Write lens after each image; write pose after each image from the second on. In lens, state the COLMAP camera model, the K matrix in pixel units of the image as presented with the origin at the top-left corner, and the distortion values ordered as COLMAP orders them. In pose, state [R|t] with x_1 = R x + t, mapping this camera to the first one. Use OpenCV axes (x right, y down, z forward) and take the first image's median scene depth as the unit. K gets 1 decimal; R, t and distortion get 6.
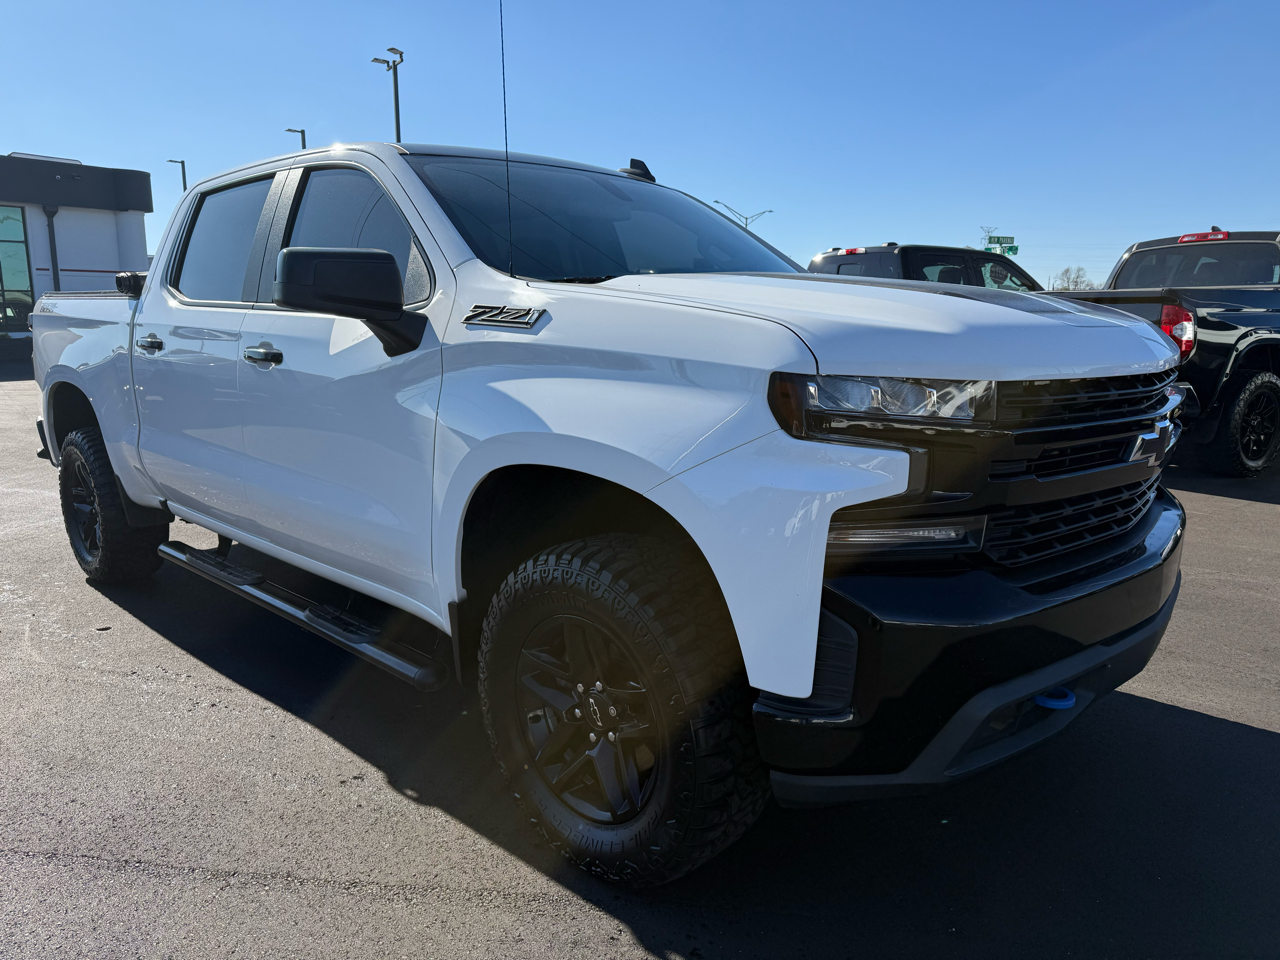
lens RADIAL K [[877.3, 0, 710.9], [0, 877.3, 475.9], [0, 0, 1]] dist [0.075104, -0.101140]
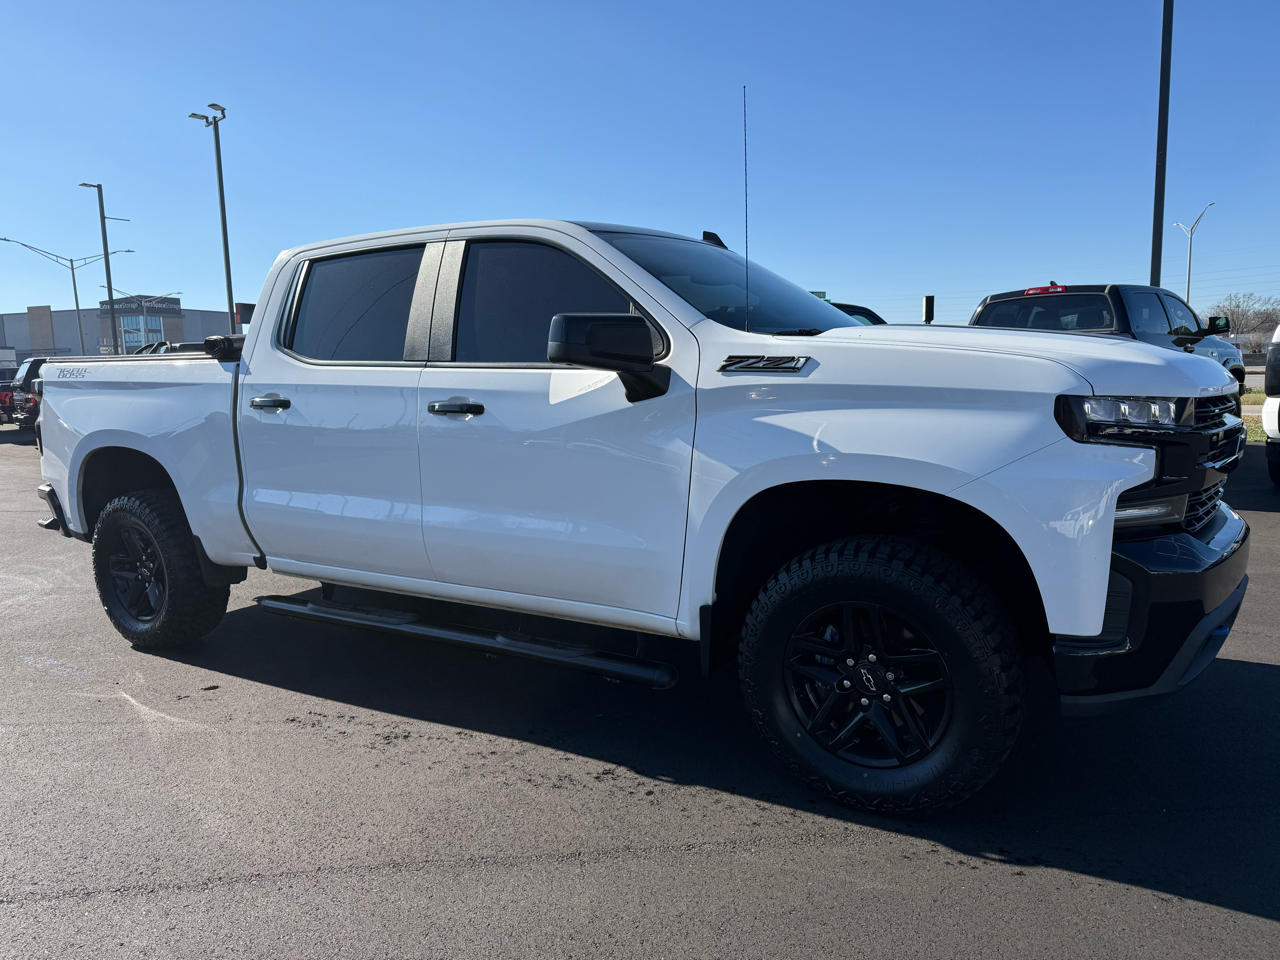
lens RADIAL K [[907.5, 0, 633.3], [0, 907.5, 474.3], [0, 0, 1]] dist [0.025242, -0.027756]
pose [[0.978136, -0.049875, 0.201898, -0.622332], [0.062479, 0.996443, -0.056541, 0.030346], [-0.198360, 0.067919, 0.977773, -0.173292]]
